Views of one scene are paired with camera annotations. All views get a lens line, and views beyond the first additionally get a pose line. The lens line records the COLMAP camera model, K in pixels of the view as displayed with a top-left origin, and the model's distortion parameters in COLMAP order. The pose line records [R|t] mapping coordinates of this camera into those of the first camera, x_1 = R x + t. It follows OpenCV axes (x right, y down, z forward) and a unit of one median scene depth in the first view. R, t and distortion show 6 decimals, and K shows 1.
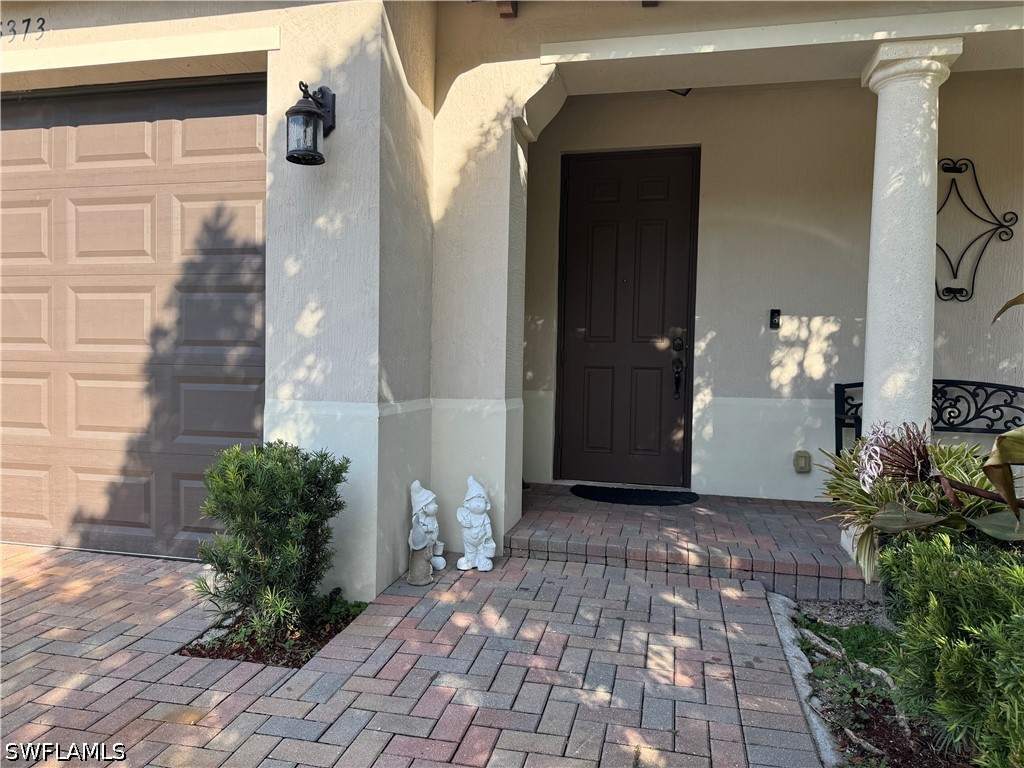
lens RADIAL K [[715.3, 0, 512.0], [0, 715.3, 384.0], [0, 0, 1]] dist [0.158507, -0.269594]
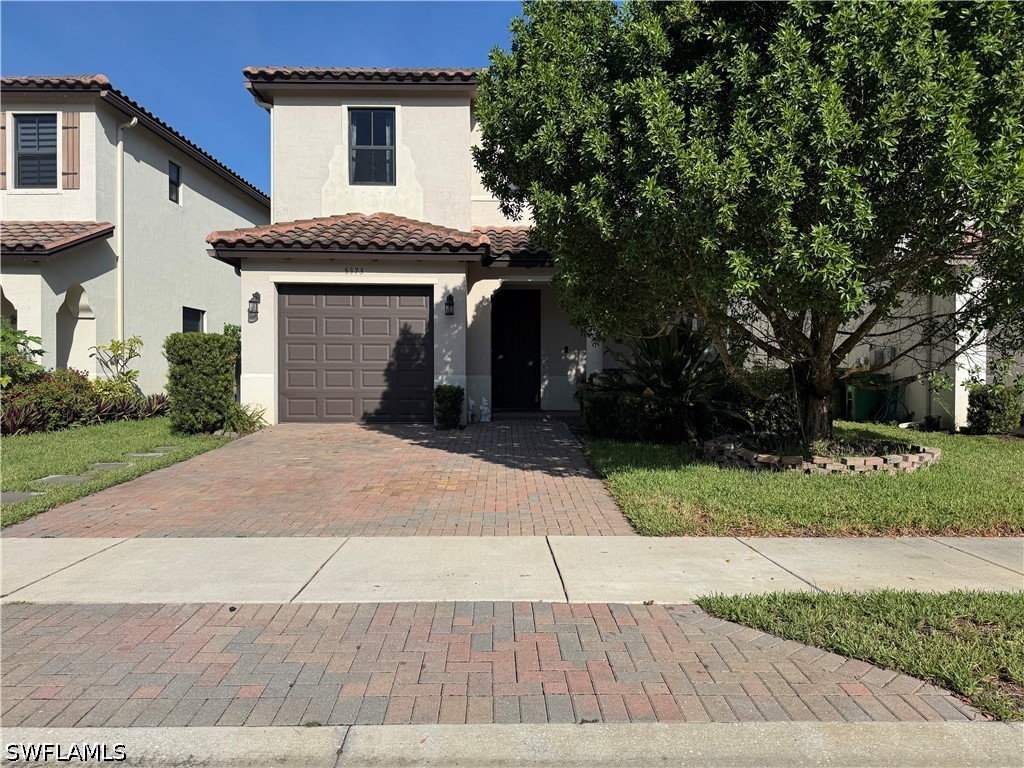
lens RADIAL K [[715.3, 0, 512.0], [0, 715.3, 384.0], [0, 0, 1]] dist [0.158507, -0.269594]
pose [[0.972983, -0.018843, 0.230106, -0.713261], [0.034999, 0.997183, -0.066334, 0.300214], [-0.228208, 0.072595, 0.970902, -2.396384]]
